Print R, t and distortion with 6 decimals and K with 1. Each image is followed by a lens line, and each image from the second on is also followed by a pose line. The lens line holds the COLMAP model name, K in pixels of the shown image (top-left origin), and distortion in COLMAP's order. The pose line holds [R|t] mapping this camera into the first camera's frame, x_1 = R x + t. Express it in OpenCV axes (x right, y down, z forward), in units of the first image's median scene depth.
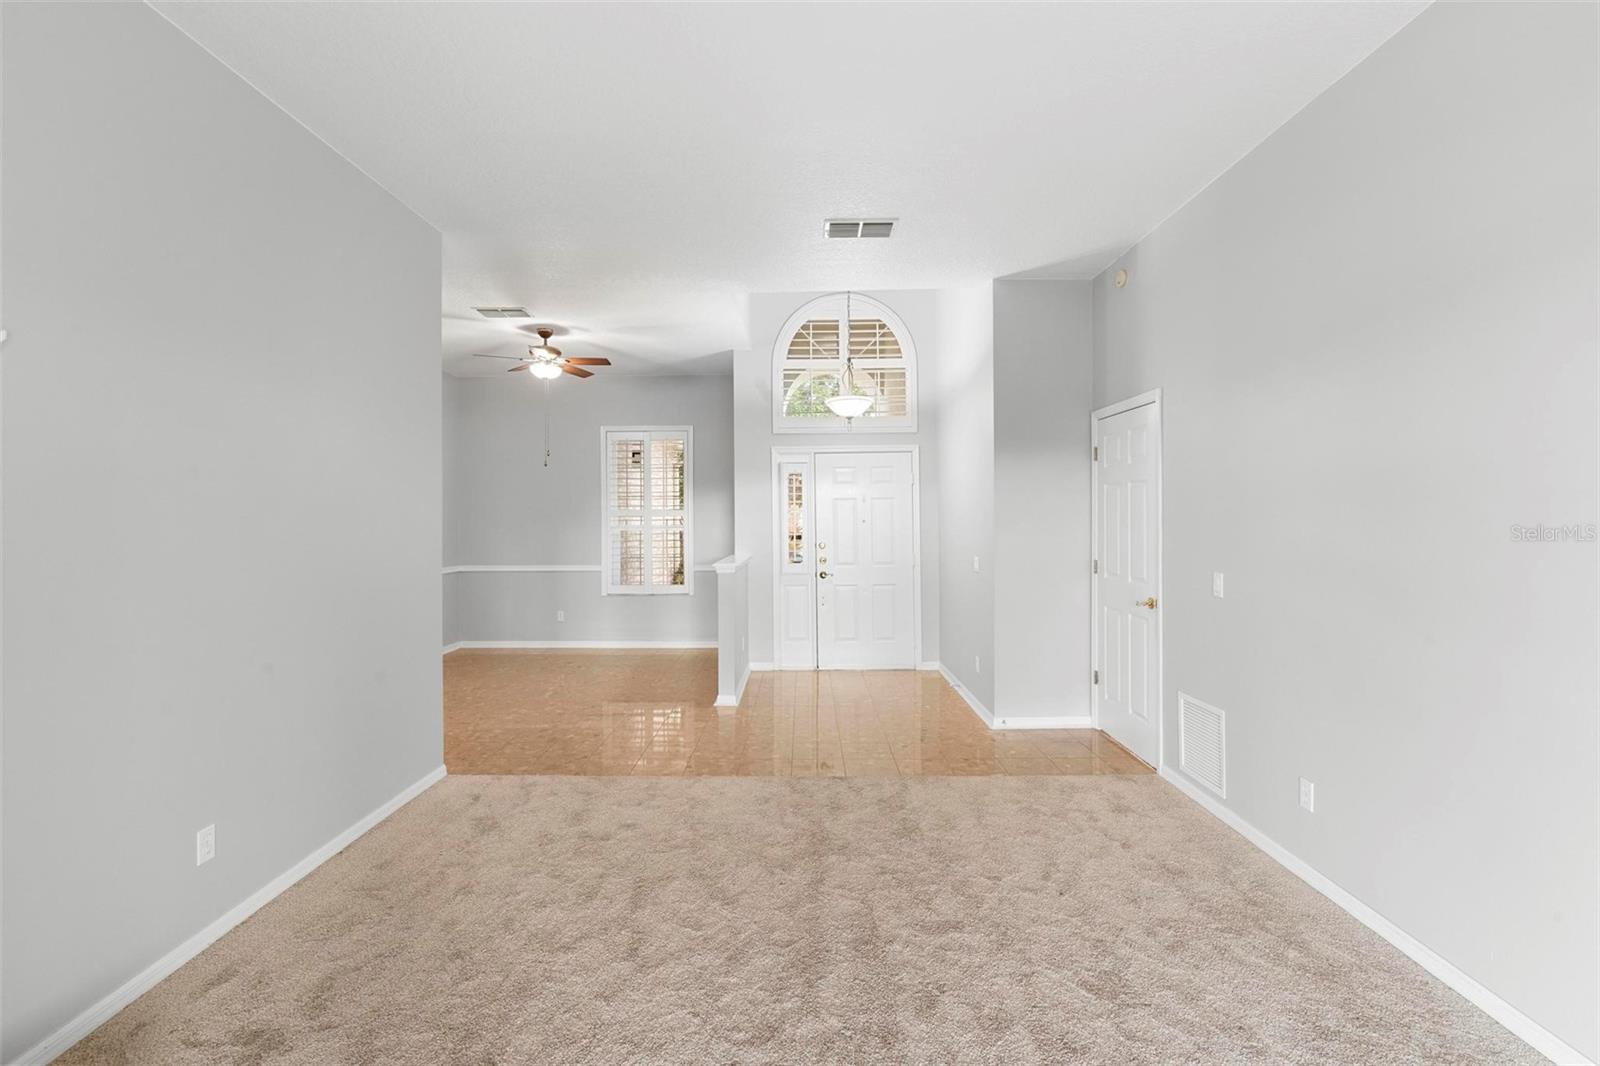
lens RADIAL K [[740.6, 0, 798.7], [0, 740.6, 519.9], [0, 0, 1]] dist [-0.001296, 0.001306]
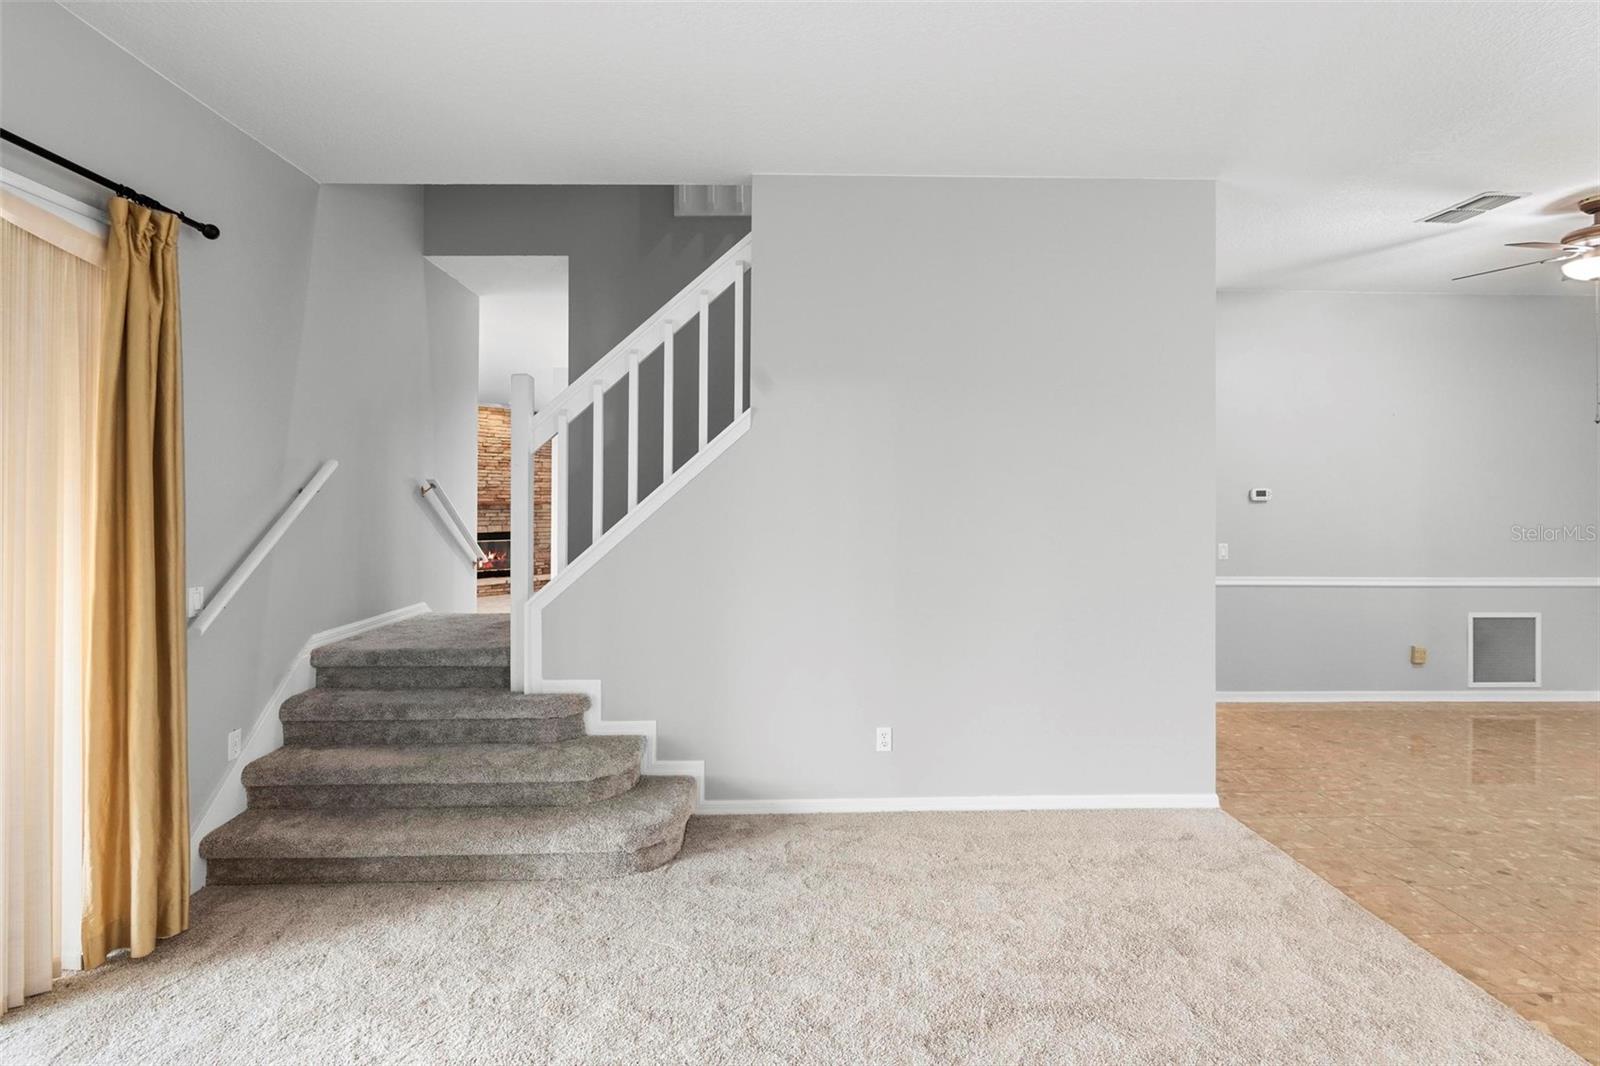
lens RADIAL K [[750.5, 0, 792.9], [0, 750.5, 487.3], [0, 0, 1]] dist [-0.002361, 0.001263]
pose [[0.018771, -0.014126, -0.999724, 0.232857], [-0.002825, 0.999895, -0.014181, -0.008490], [0.999820, 0.003090, 0.018729, 0.290071]]
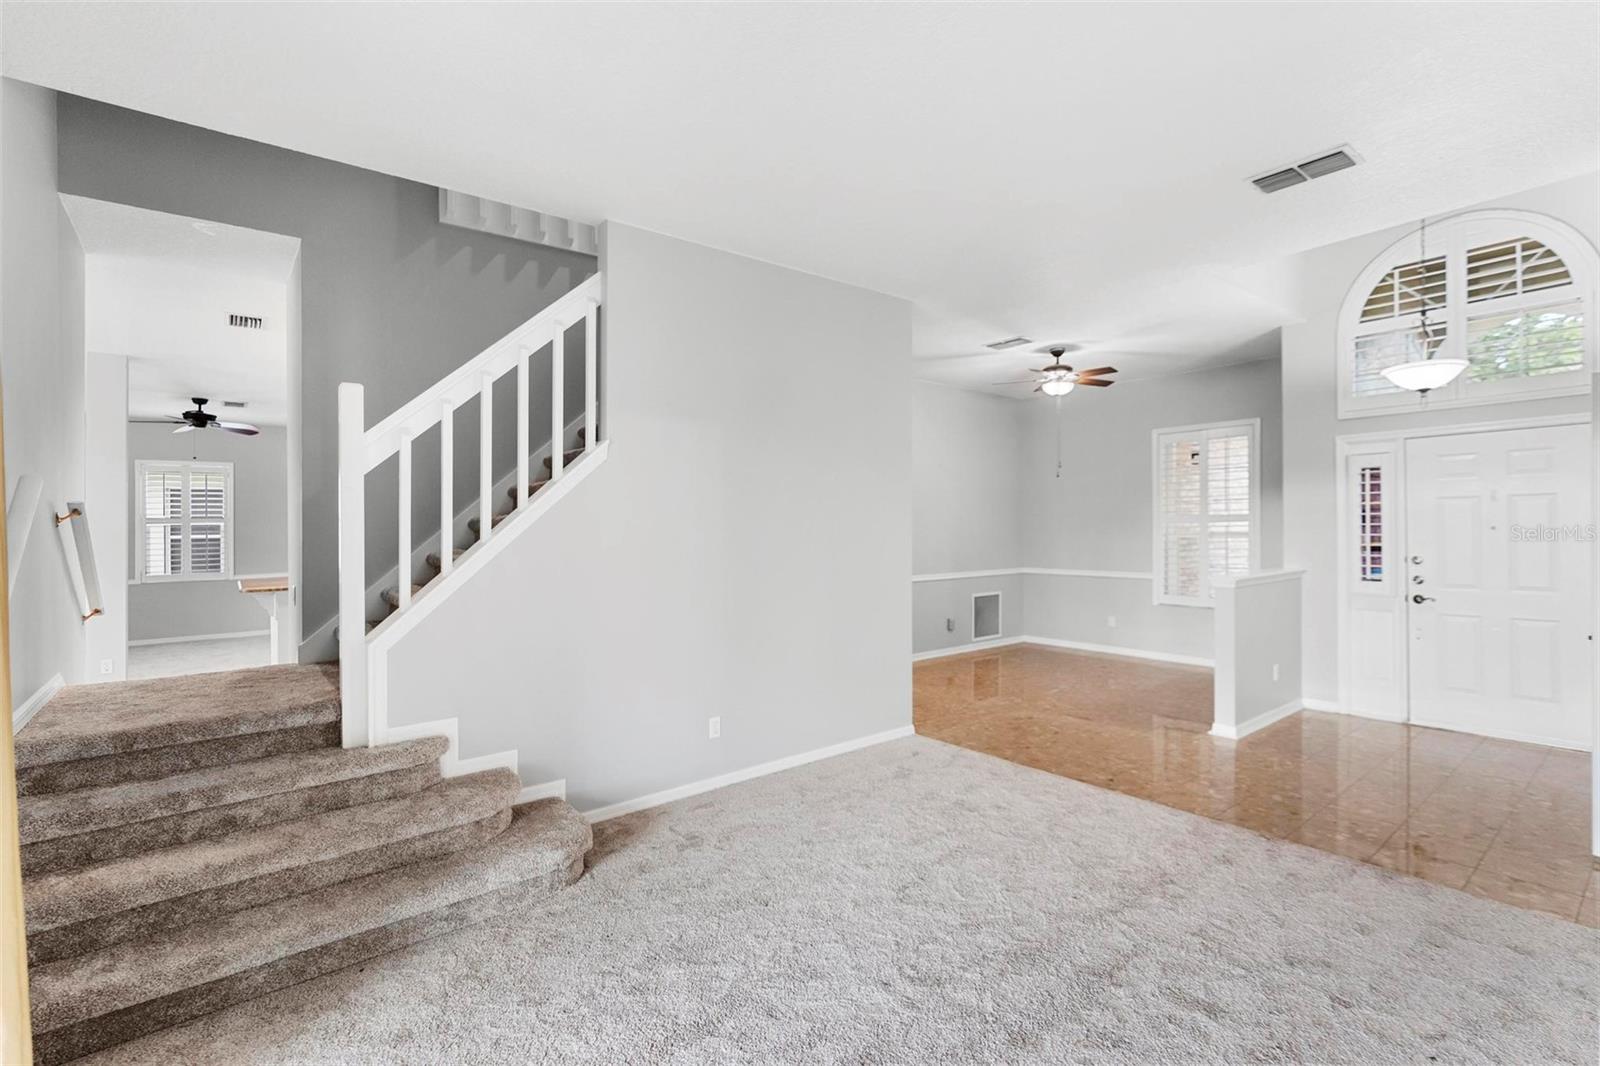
lens RADIAL K [[740.6, 0, 798.7], [0, 740.6, 519.9], [0, 0, 1]] dist [-0.001296, 0.001306]
pose [[0.628767, -0.009387, -0.777537, 0.225785], [0.007251, 0.999954, -0.006209, -0.006462], [0.777560, -0.001734, 0.628806, 0.035635]]
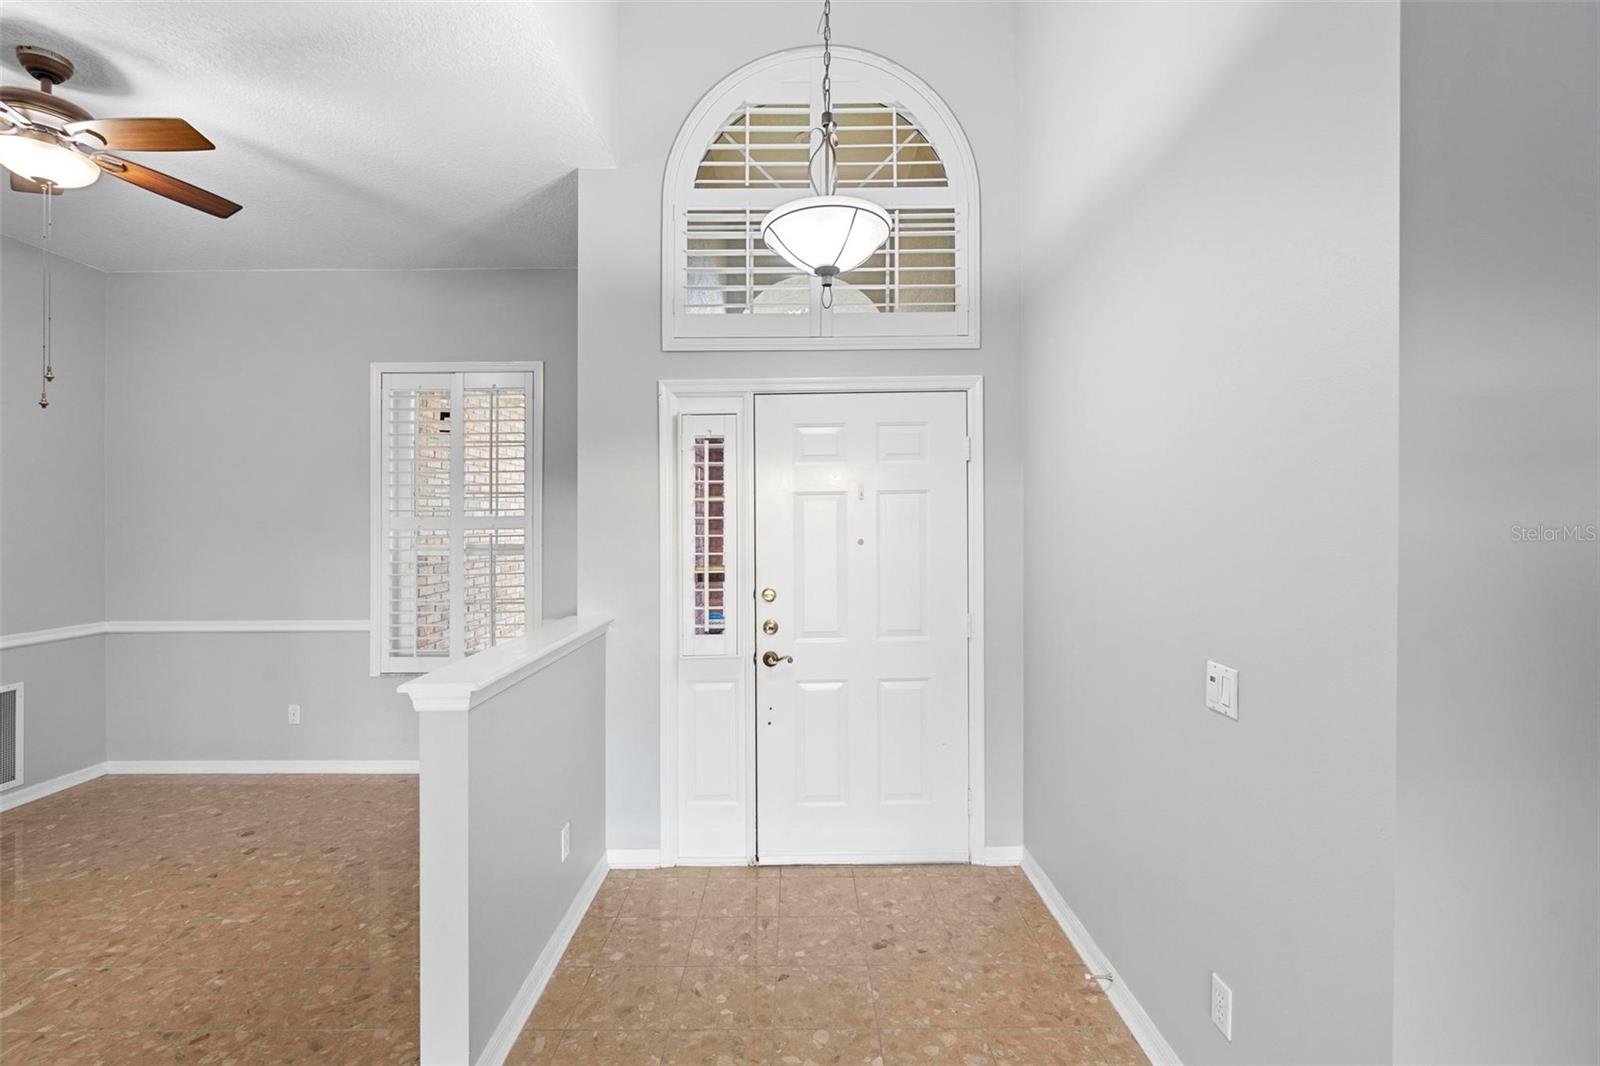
lens RADIAL K [[724.6, 0, 773.5], [0, 724.6, 546.1], [0, 0, 1]] dist [0.000369, 0.000301]
pose [[0.999444, 0.003461, -0.033172, 0.050140], [-0.002619, 0.999674, 0.025398, -0.007557], [0.033249, -0.025297, 0.999127, 0.559242]]
